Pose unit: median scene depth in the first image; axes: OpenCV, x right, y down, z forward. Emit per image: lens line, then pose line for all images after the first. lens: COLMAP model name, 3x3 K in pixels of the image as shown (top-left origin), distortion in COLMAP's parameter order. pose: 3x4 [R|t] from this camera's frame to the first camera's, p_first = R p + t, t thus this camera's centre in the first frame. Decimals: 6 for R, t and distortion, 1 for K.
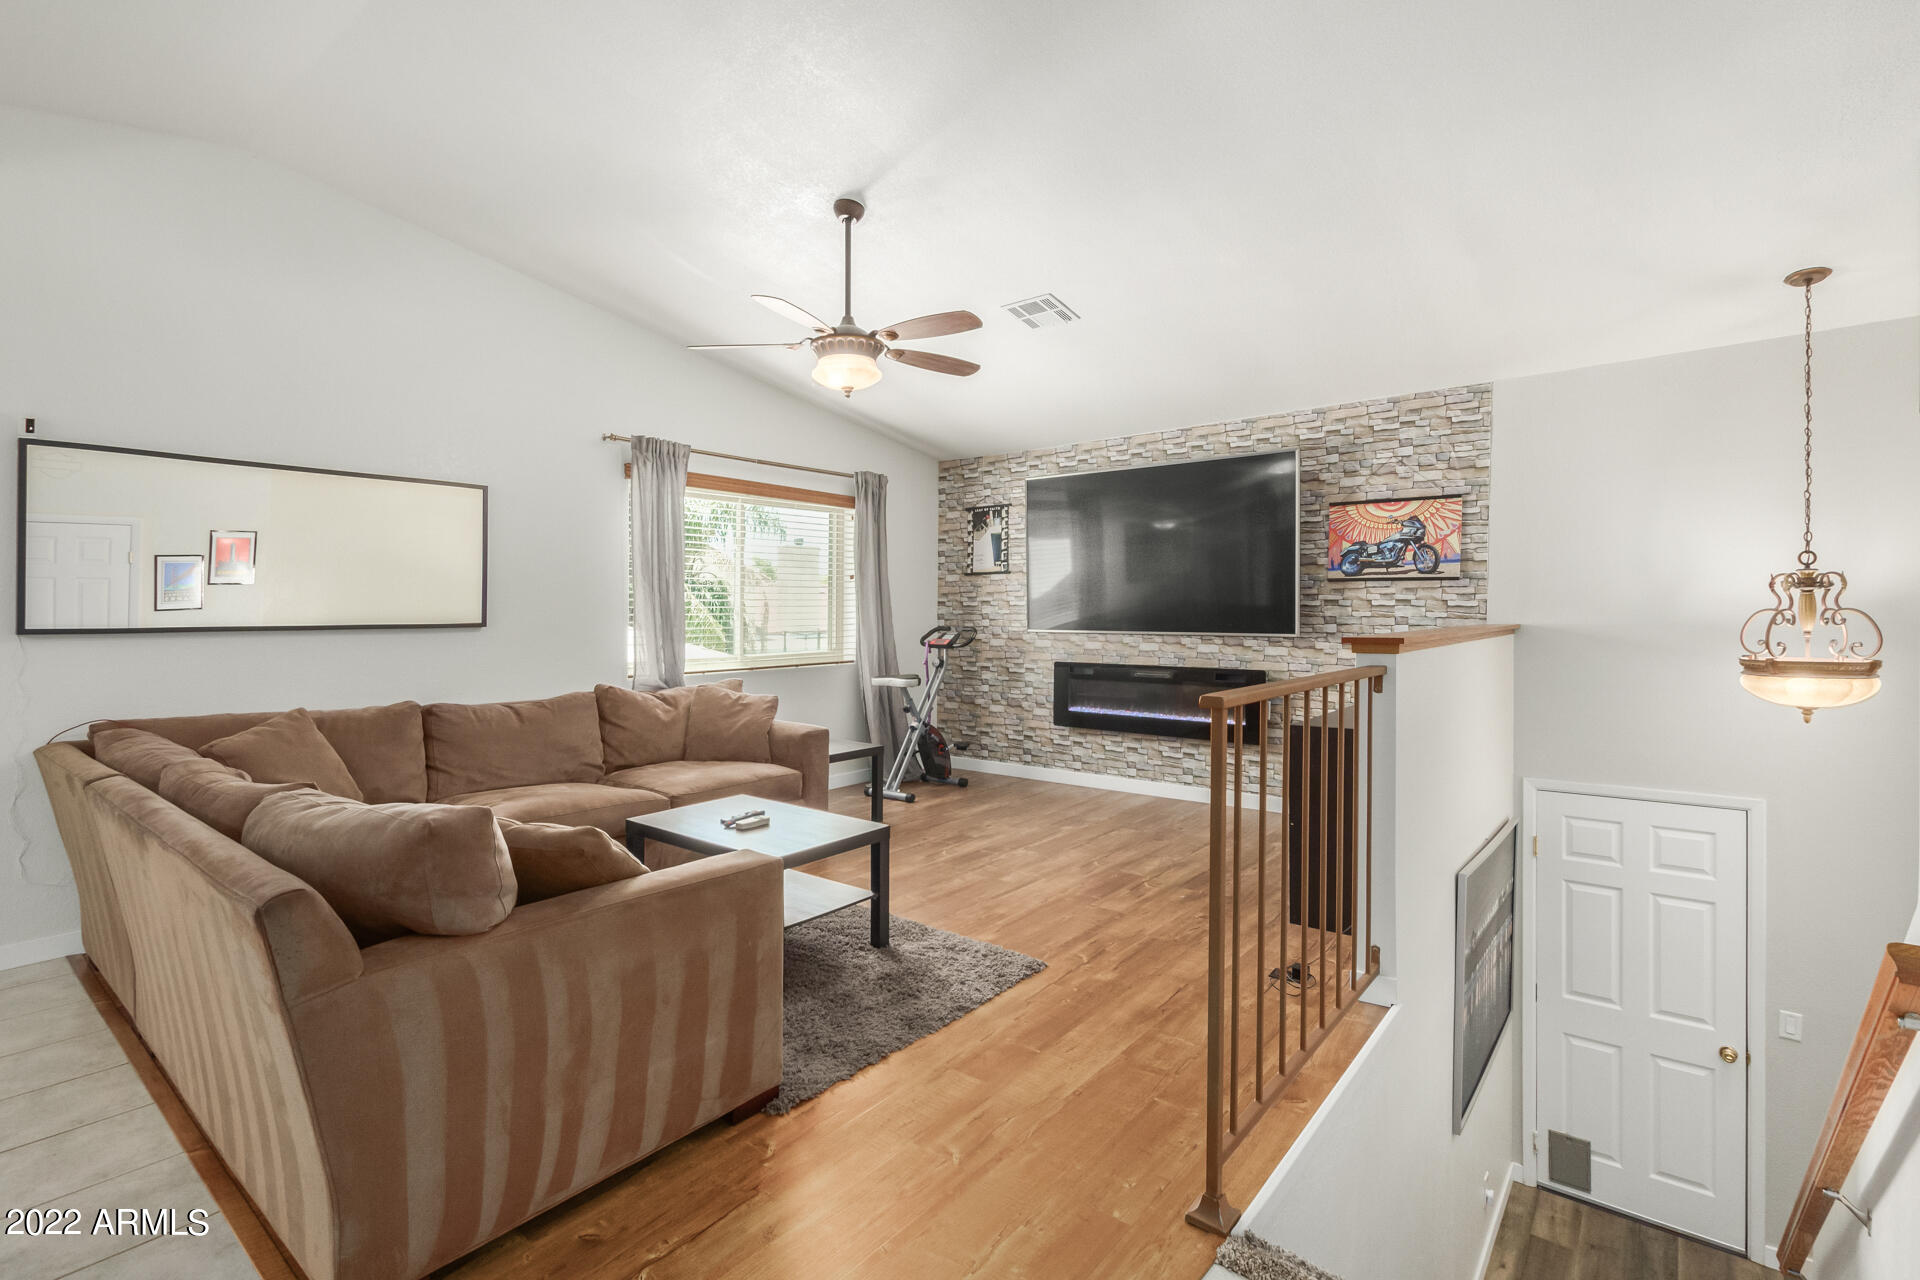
lens RADIAL K [[883.5, 0, 954.9], [0, 883.5, 640.6], [0, 0, 1]] dist [0.006327, -0.000492]
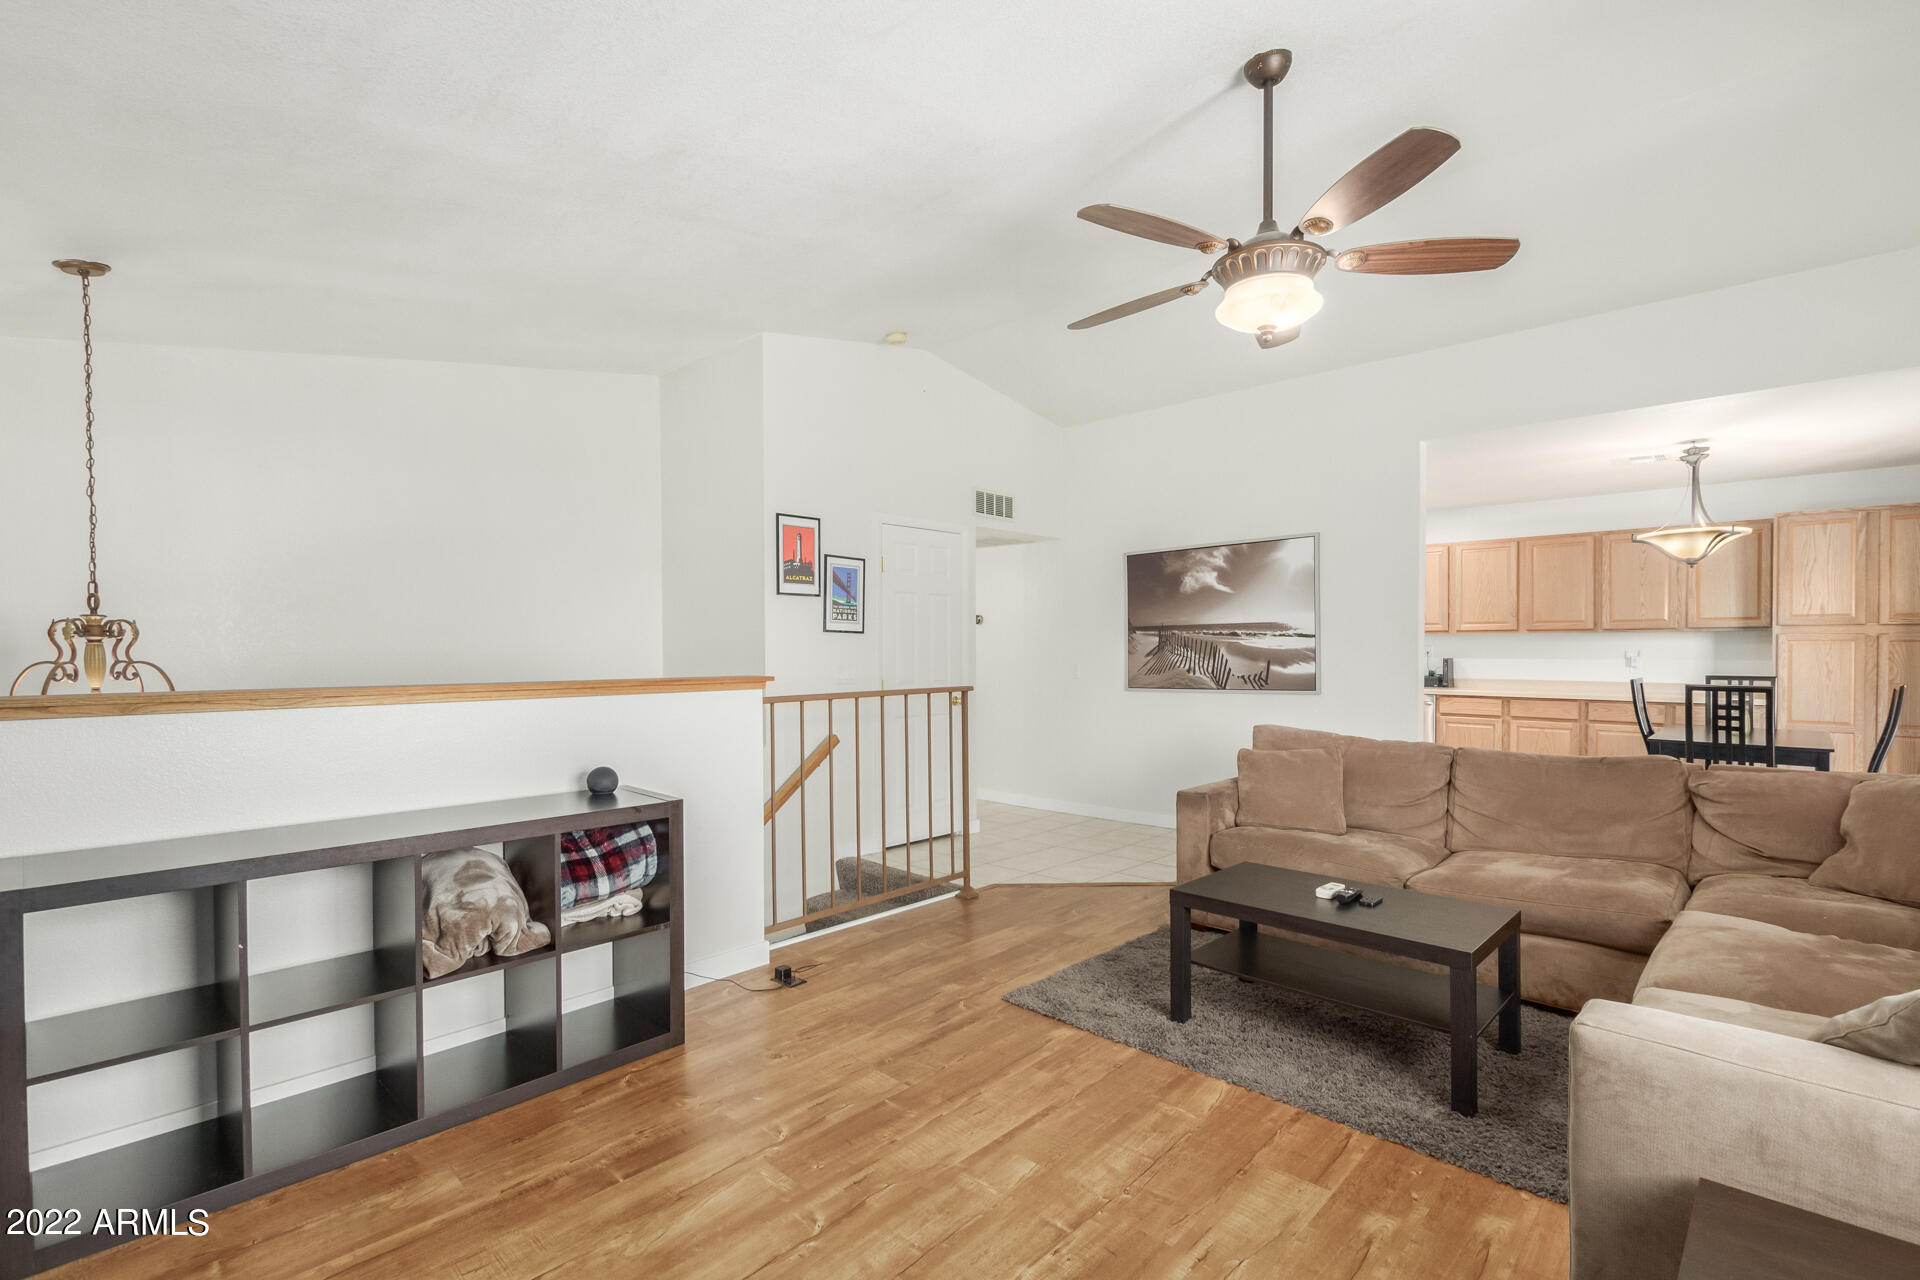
lens RADIAL K [[877.8, 0, 983.0], [0, 877.8, 655.6], [0, 0, 1]] dist [-0.000323, -0.000461]
pose [[-0.999034, 0.011454, 0.042433, 0.069022], [0.013079, 0.999184, 0.038209, -0.061380], [-0.041960, 0.038727, -0.998368, 1.775327]]
